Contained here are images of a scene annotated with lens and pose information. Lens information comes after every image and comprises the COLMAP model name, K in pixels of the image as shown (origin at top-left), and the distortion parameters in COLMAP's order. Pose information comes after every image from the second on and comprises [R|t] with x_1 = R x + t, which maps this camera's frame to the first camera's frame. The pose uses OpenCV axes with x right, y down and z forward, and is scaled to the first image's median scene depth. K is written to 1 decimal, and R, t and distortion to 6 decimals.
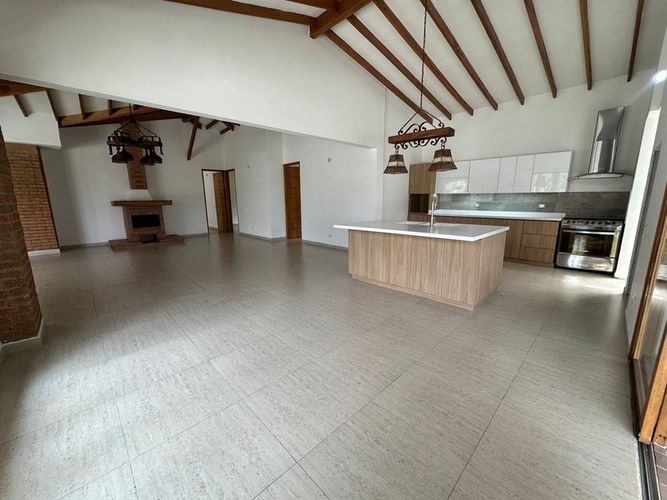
lens RADIAL K [[266.2, 0, 339.2], [0, 266.2, 249.2], [0, 0, 1]] dist [-0.000106, -0.000320]
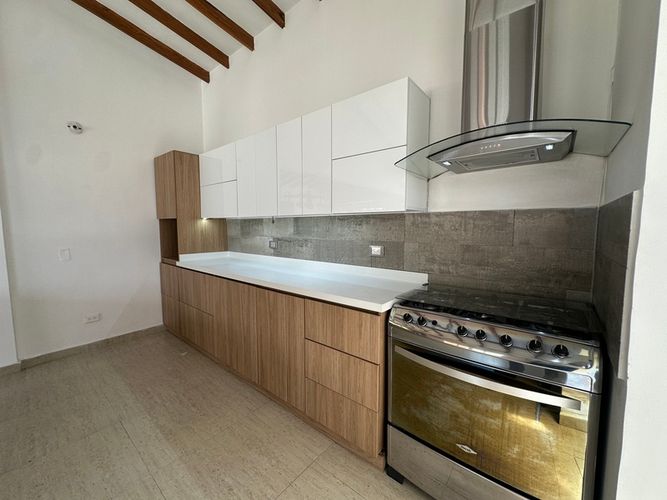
lens RADIAL K [[266.2, 0, 331.4], [0, 266.2, 250.0], [0, 0, 1]] dist [-0.000106, -0.000320]
pose [[0.993940, -0.006640, 0.109720, 0.588248], [0.017741, 0.994778, -0.100506, -0.113547], [-0.108480, 0.101843, 0.988868, 0.571818]]
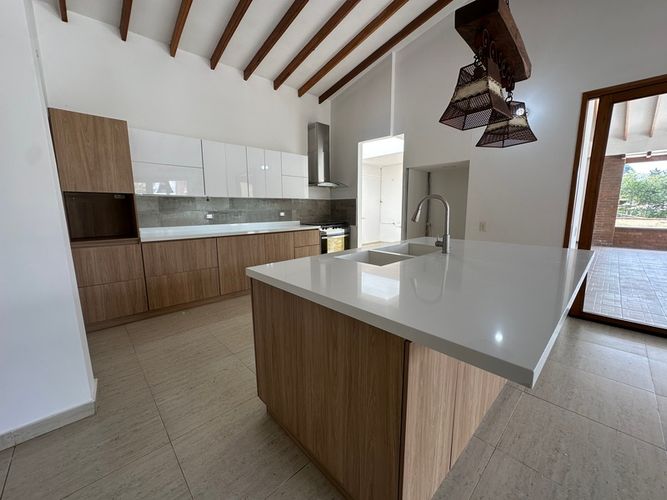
lens RADIAL K [[266.2, 0, 336.2], [0, 266.2, 249.1], [0, 0, 1]] dist [-0.000106, -0.000320]
pose [[0.014876, -0.146428, 0.989109, -0.109909], [0.198972, 0.969869, 0.140587, -0.123436], [-0.979892, 0.194714, 0.043563, 0.723592]]
